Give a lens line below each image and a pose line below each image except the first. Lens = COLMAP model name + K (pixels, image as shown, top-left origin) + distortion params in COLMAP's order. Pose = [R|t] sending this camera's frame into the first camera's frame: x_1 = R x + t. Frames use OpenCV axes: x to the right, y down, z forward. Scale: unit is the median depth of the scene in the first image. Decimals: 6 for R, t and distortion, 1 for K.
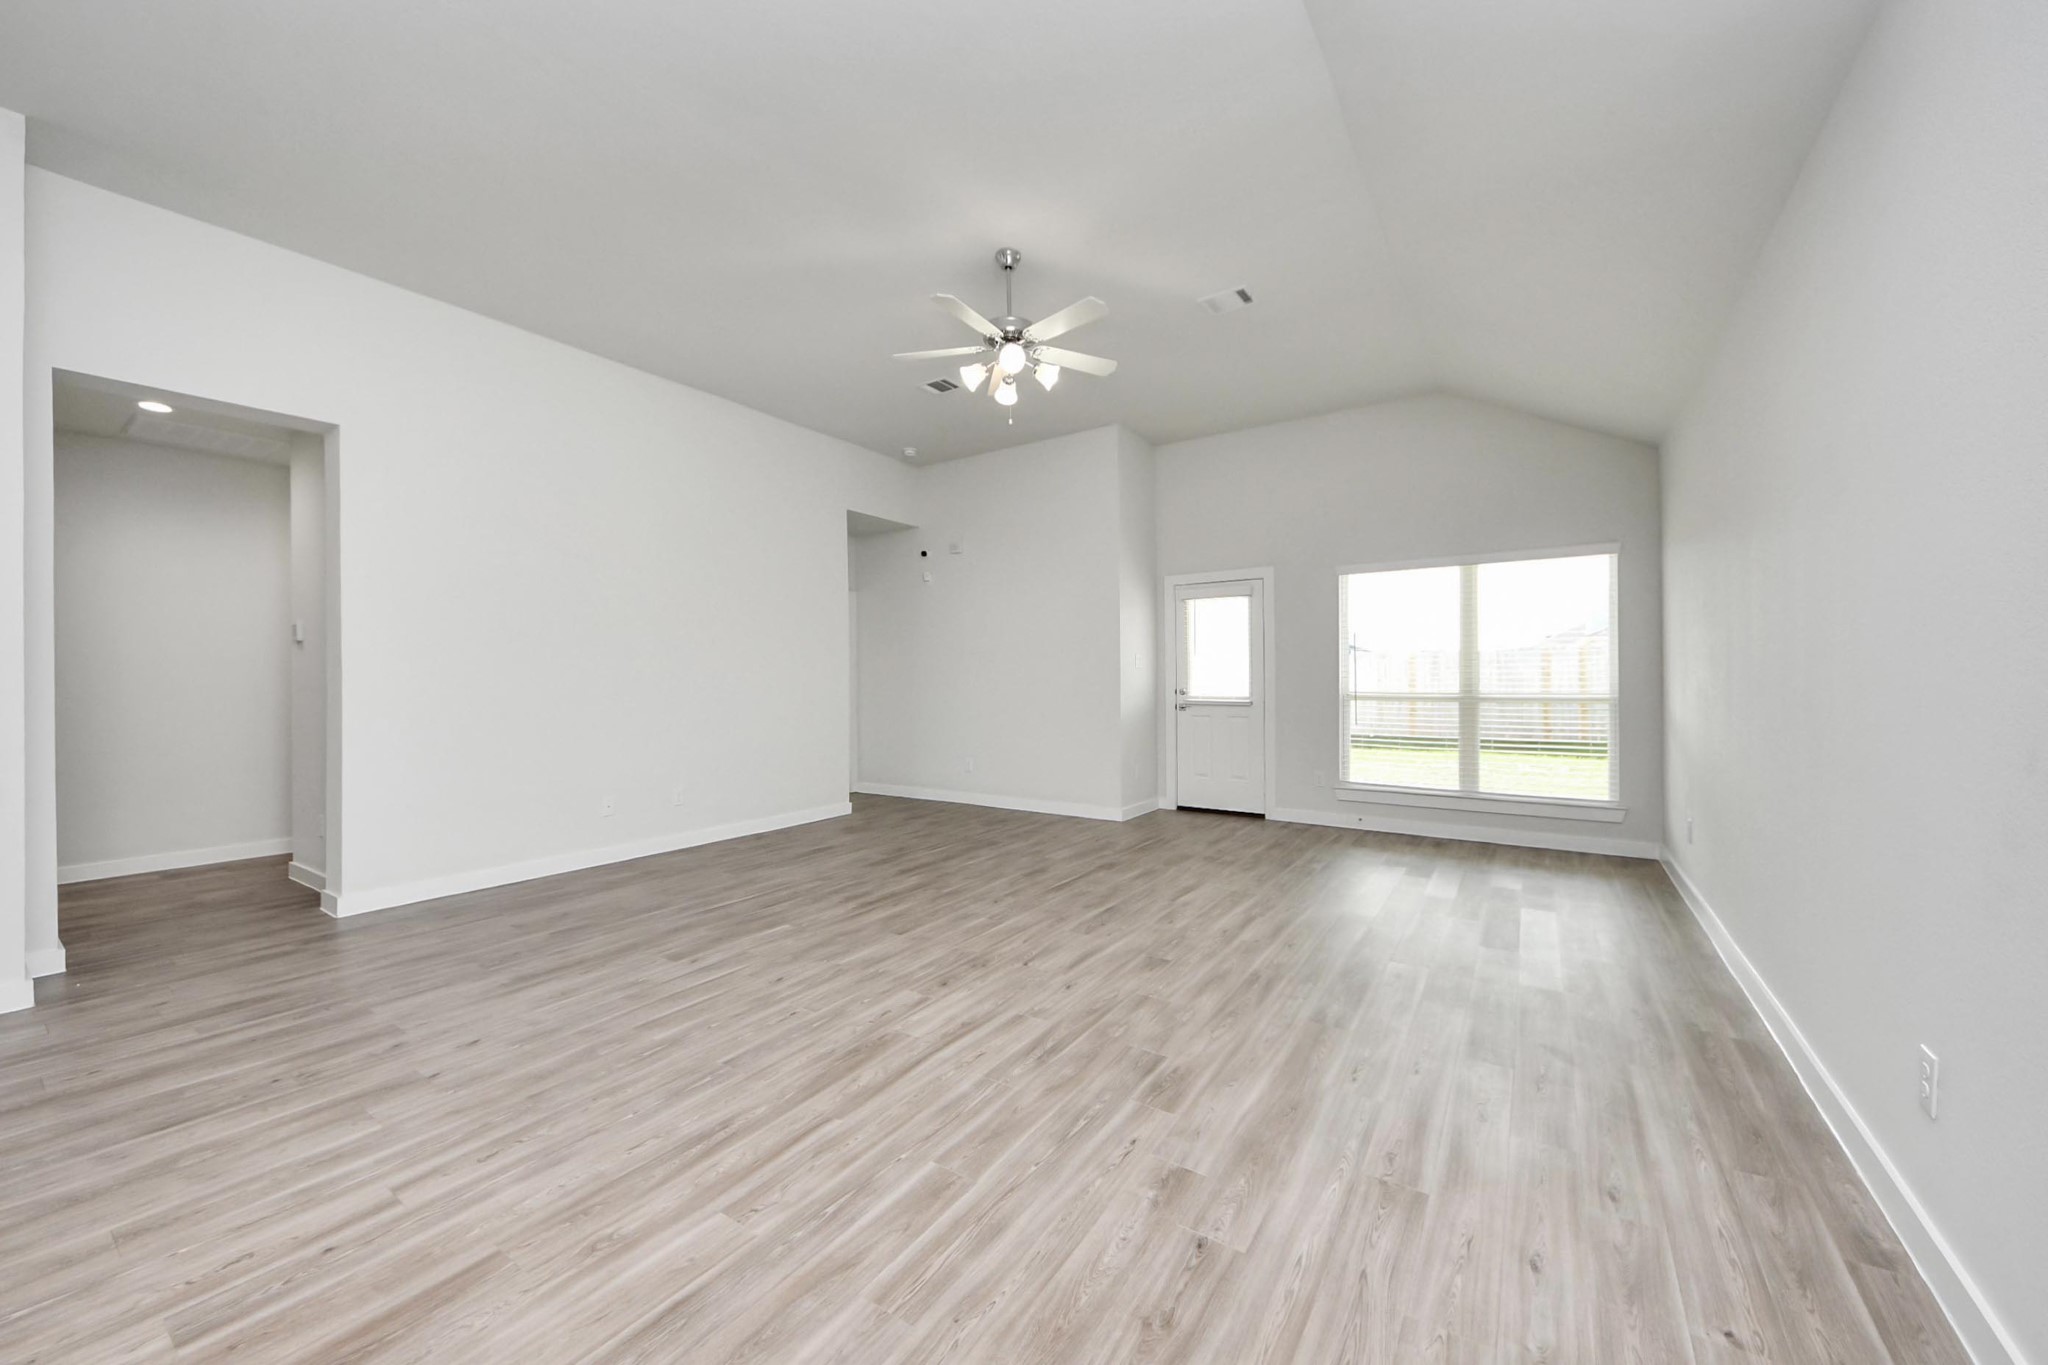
lens RADIAL K [[741.8, 0, 999.3], [0, 741.8, 737.7], [0, 0, 1]] dist [-0.001969, -0.007177]
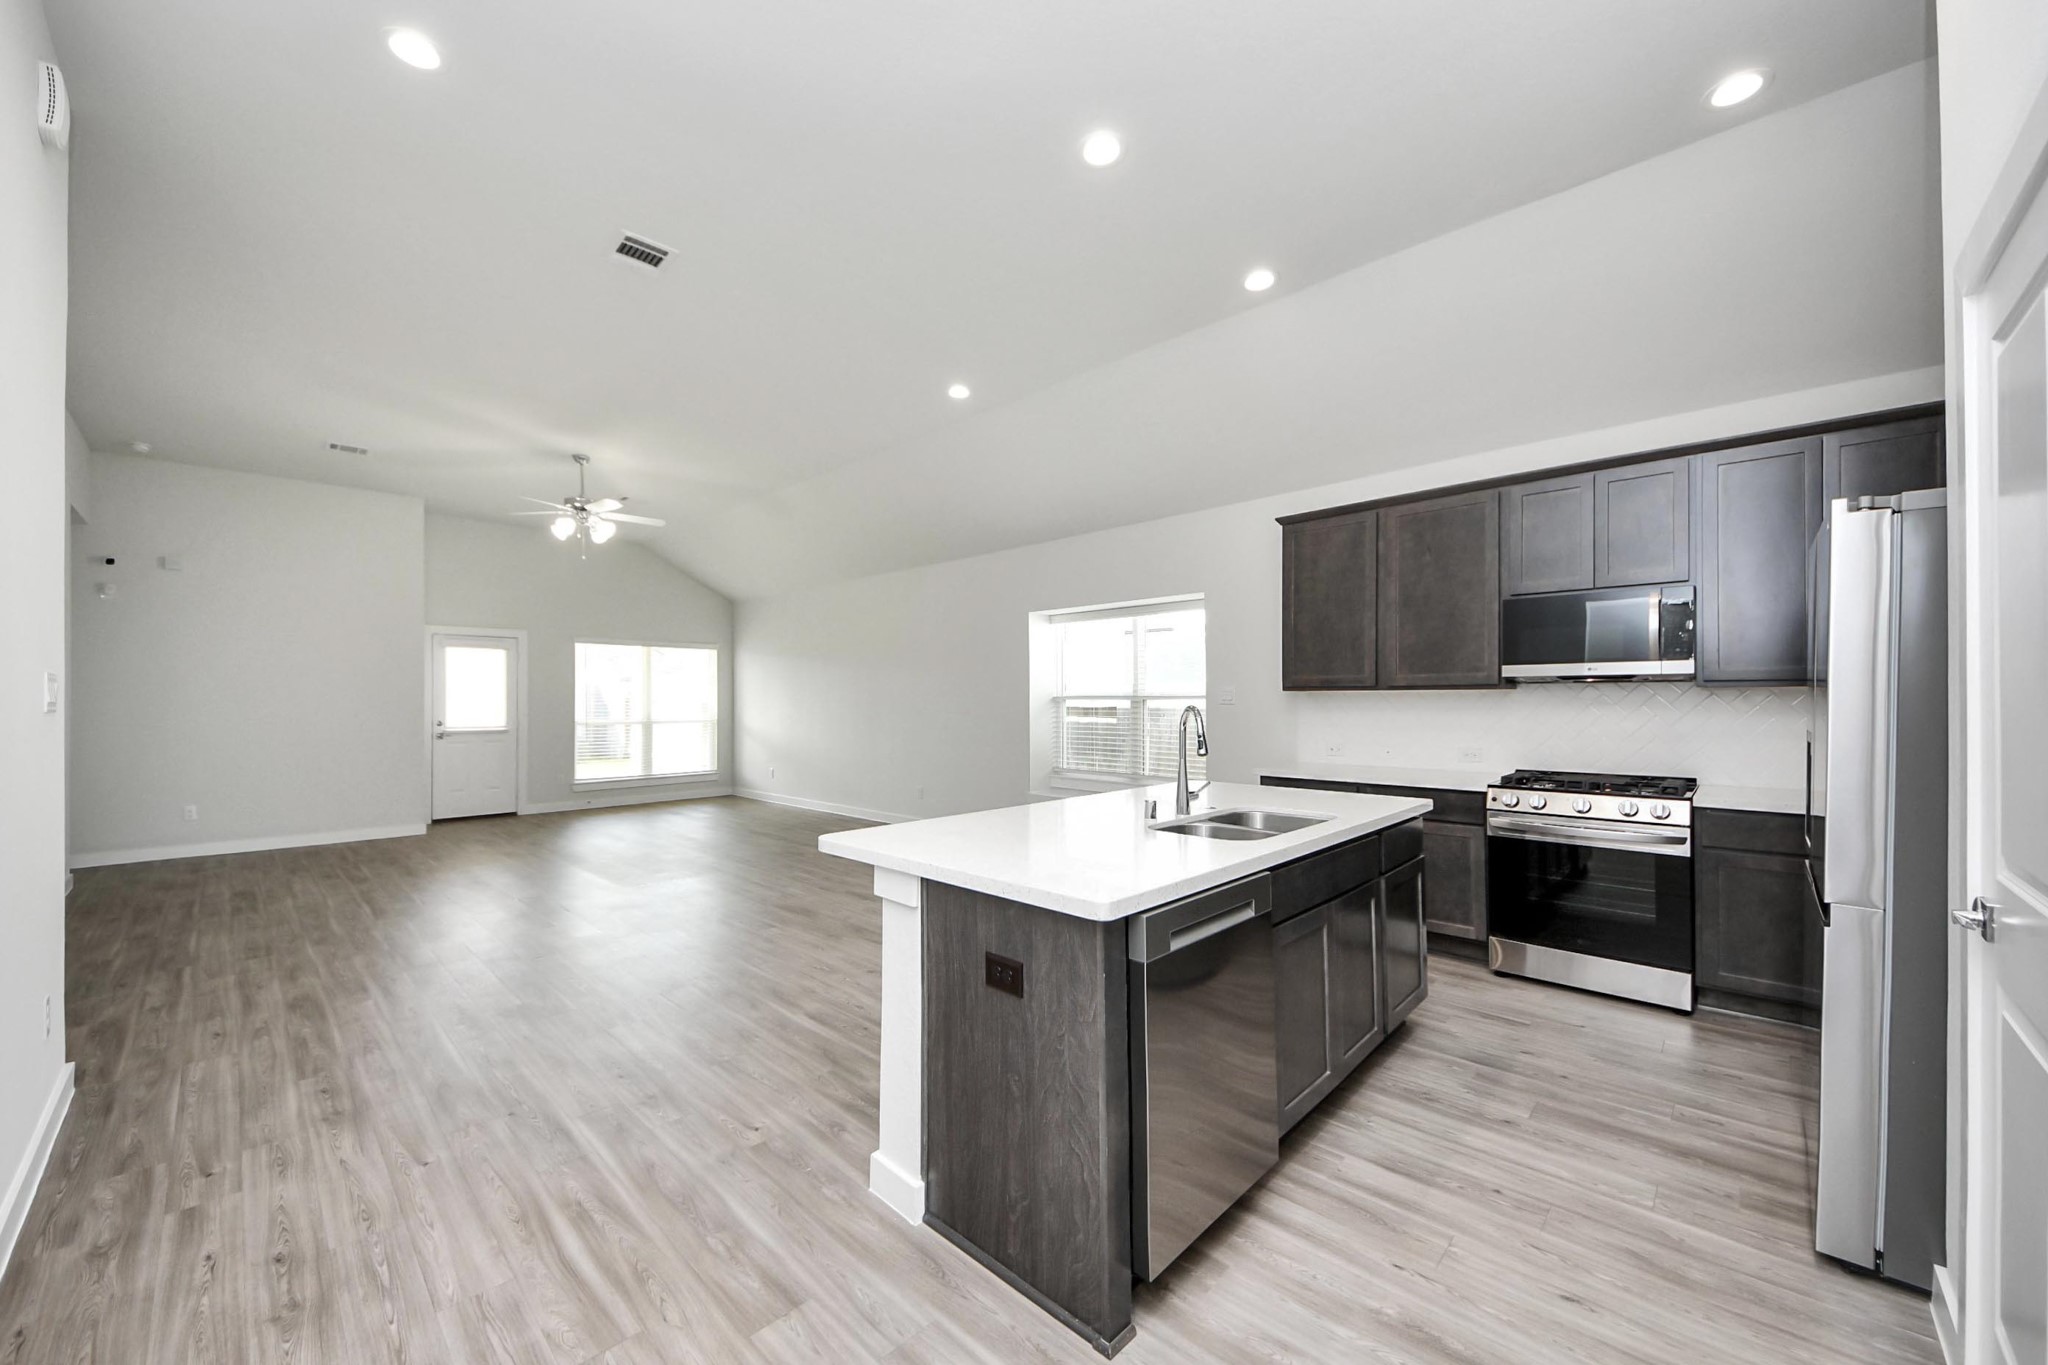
lens RADIAL K [[774.0, 0, 1035.9], [0, 774.0, 693.3], [0, 0, 1]] dist [-0.027250, -0.001252]
pose [[0.147834, 0.017996, 0.988848, -1.987368], [0.082987, 0.996083, -0.030534, 0.018946], [-0.985524, 0.086575, 0.145762, -0.316766]]
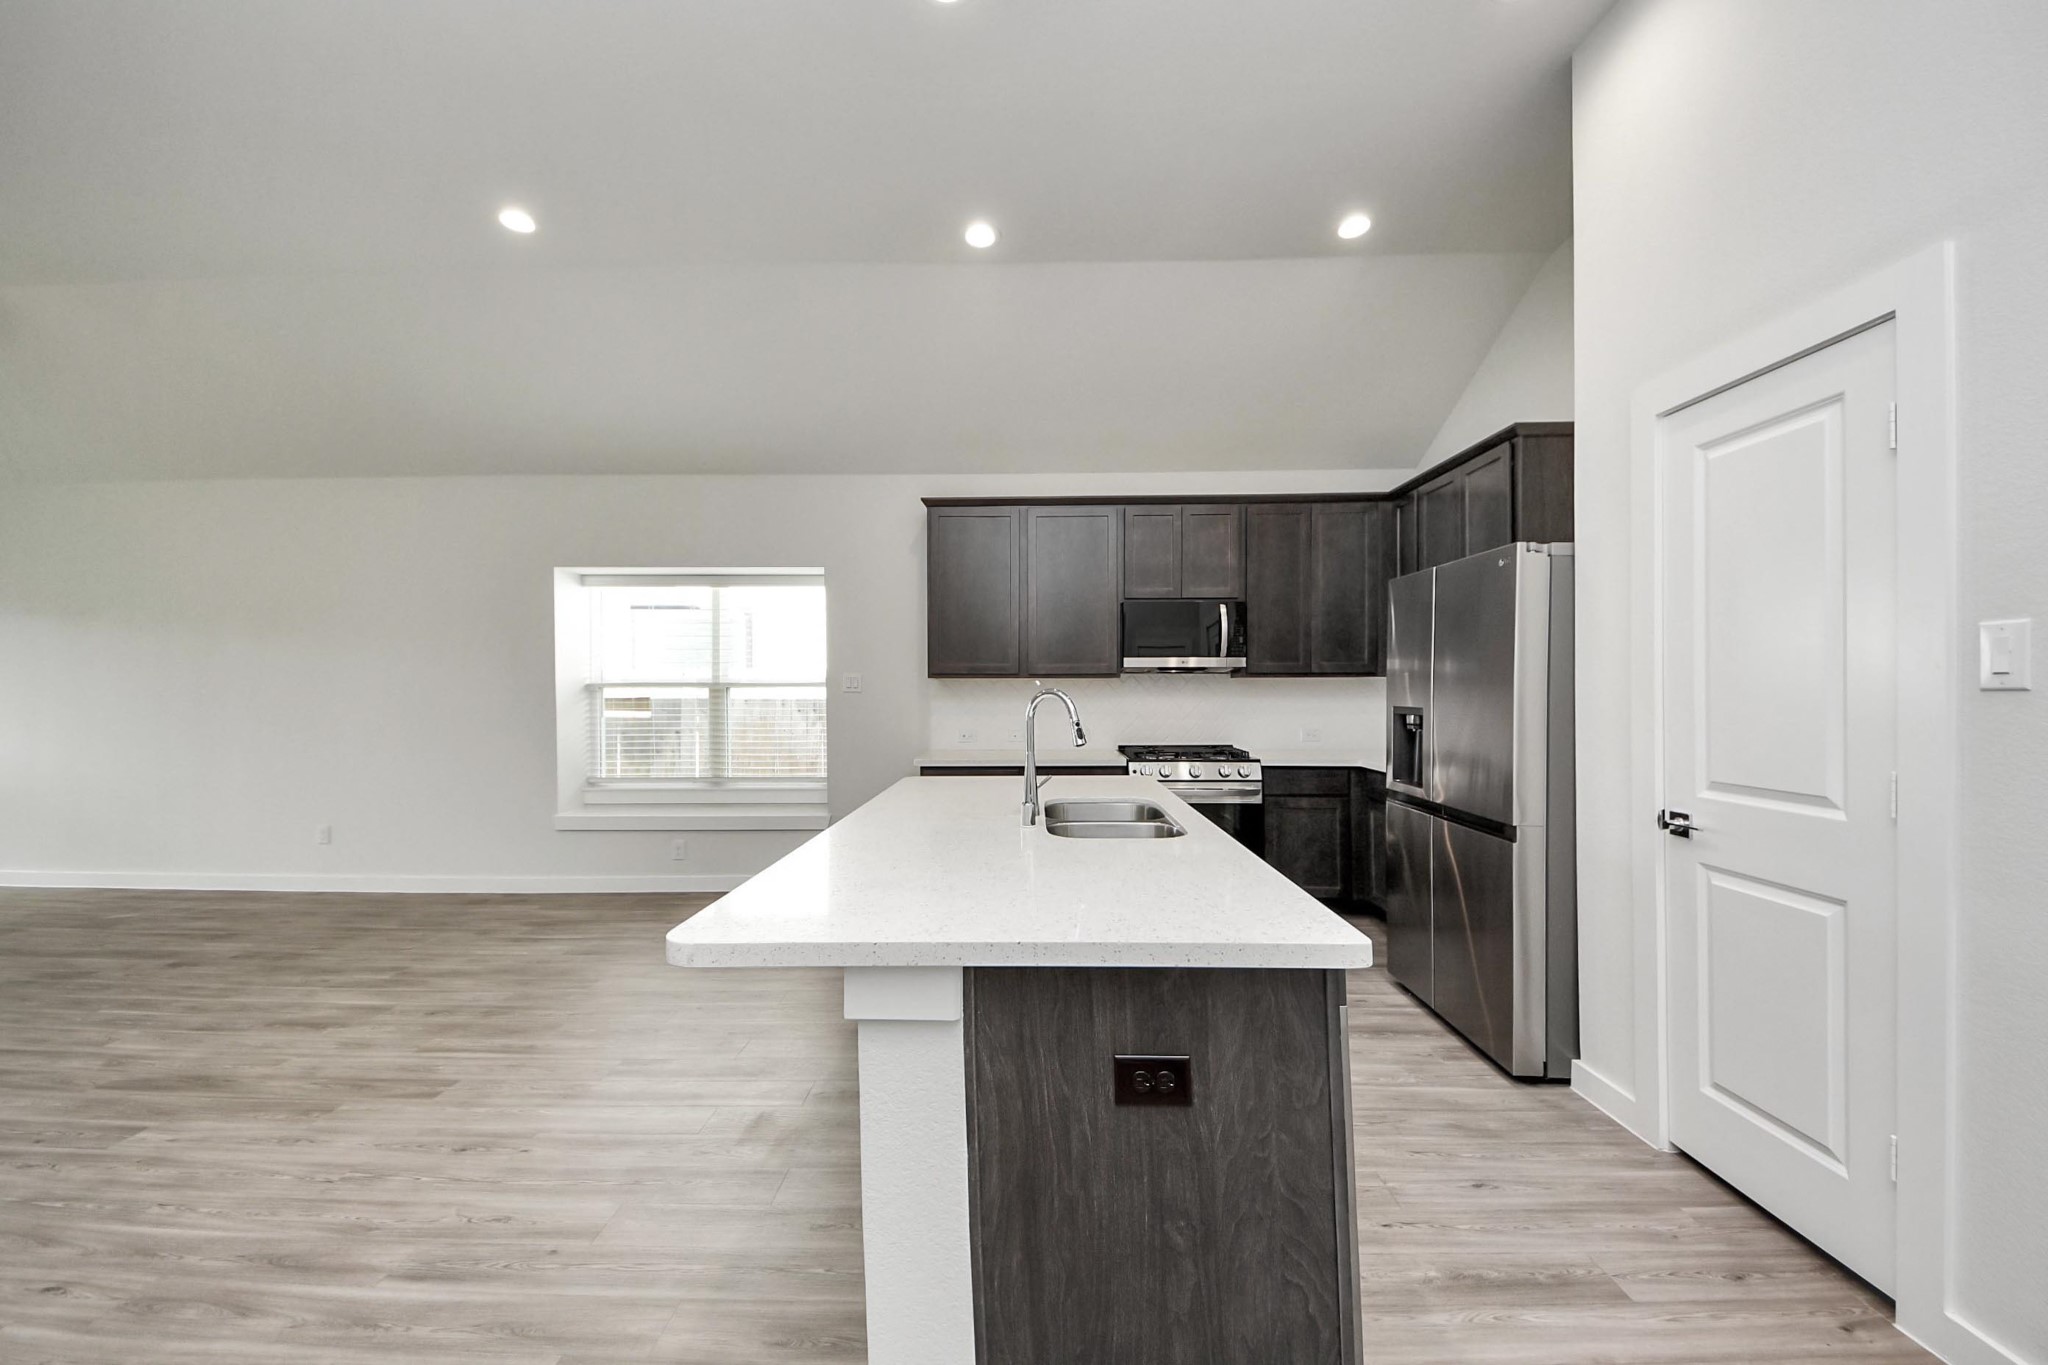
lens RADIAL K [[741.8, 0, 1028.9], [0, 741.8, 689.5], [0, 0, 1]] dist [-0.001969, -0.007177]
pose [[-0.563582, 0.011136, 0.825985, -1.668823], [0.080931, 0.995843, 0.041794, -0.015906], [-0.822086, 0.090402, -0.562140, 0.094237]]
